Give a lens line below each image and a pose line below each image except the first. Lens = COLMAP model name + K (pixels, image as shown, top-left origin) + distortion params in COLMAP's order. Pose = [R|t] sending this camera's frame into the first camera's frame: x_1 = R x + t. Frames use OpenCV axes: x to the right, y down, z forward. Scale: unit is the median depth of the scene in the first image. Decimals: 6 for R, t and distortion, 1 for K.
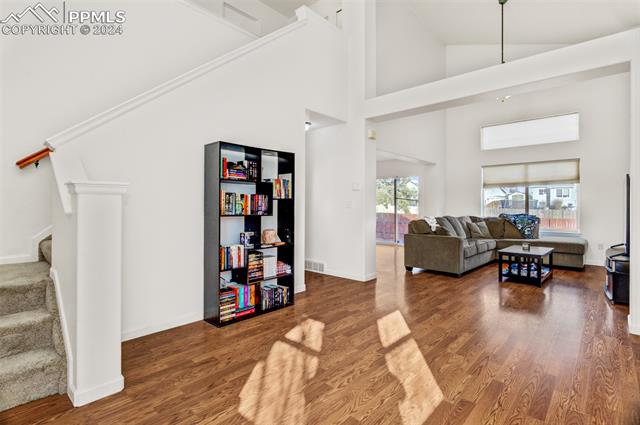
lens RADIAL K [[313.7, 0, 320.0], [0, 313.7, 212.5], [0, 0, 1]] dist [-0.001344, -0.000344]
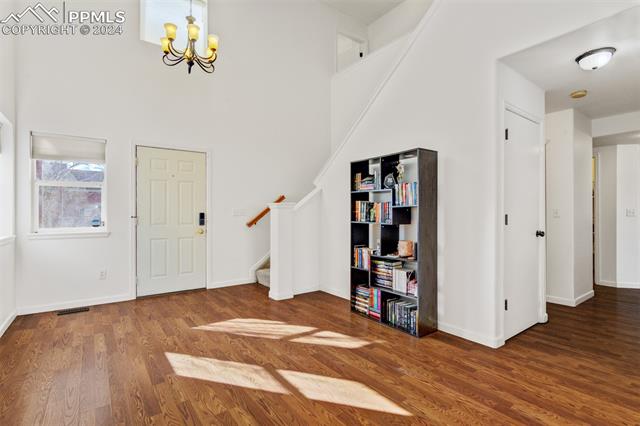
lens RADIAL K [[313.7, 0, 320.0], [0, 313.7, 213.0], [0, 0, 1]] dist [-0.001344, -0.000344]
pose [[-0.195604, -0.002233, -0.980680, 1.050543], [-0.023277, 0.999726, 0.002366, -0.028390], [0.980407, 0.023290, -0.195602, 1.262688]]
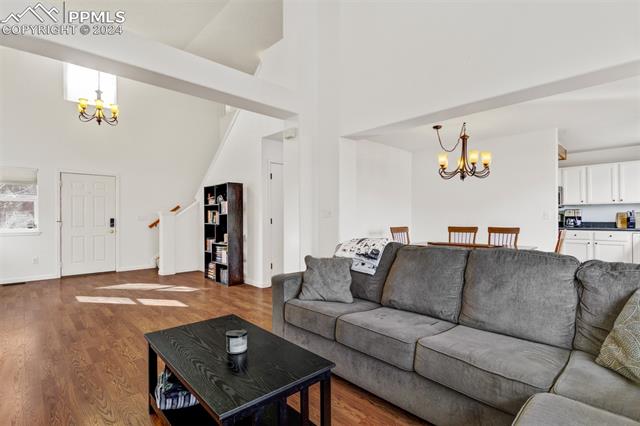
lens RADIAL K [[317.2, 0, 320.9], [0, 317.2, 216.1], [0, 0, 1]] dist [-0.001401, -0.000078]
pose [[-0.065579, -0.005736, -0.997831, 1.900270], [-0.019232, 0.999805, -0.004483, -0.048316], [0.997662, 0.018897, -0.065677, 2.124538]]
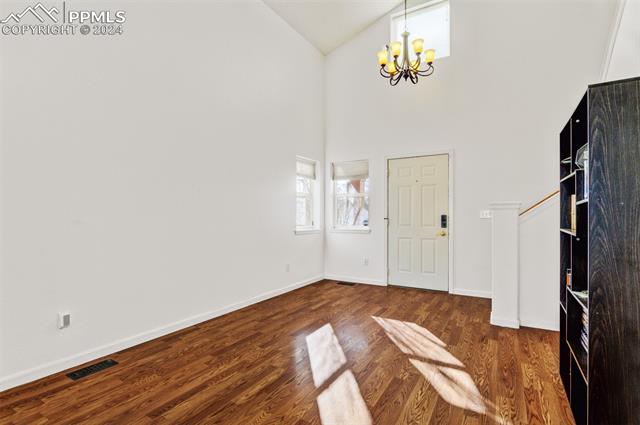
lens RADIAL K [[313.7, 0, 320.0], [0, 313.7, 212.5], [0, 0, 1]] dist [-0.001344, -0.000344]
pose [[-0.978598, -0.002424, -0.205767, 0.472364], [-0.005407, 0.999888, 0.013939, -0.044082], [0.205710, 0.014753, -0.978502, 1.843721]]
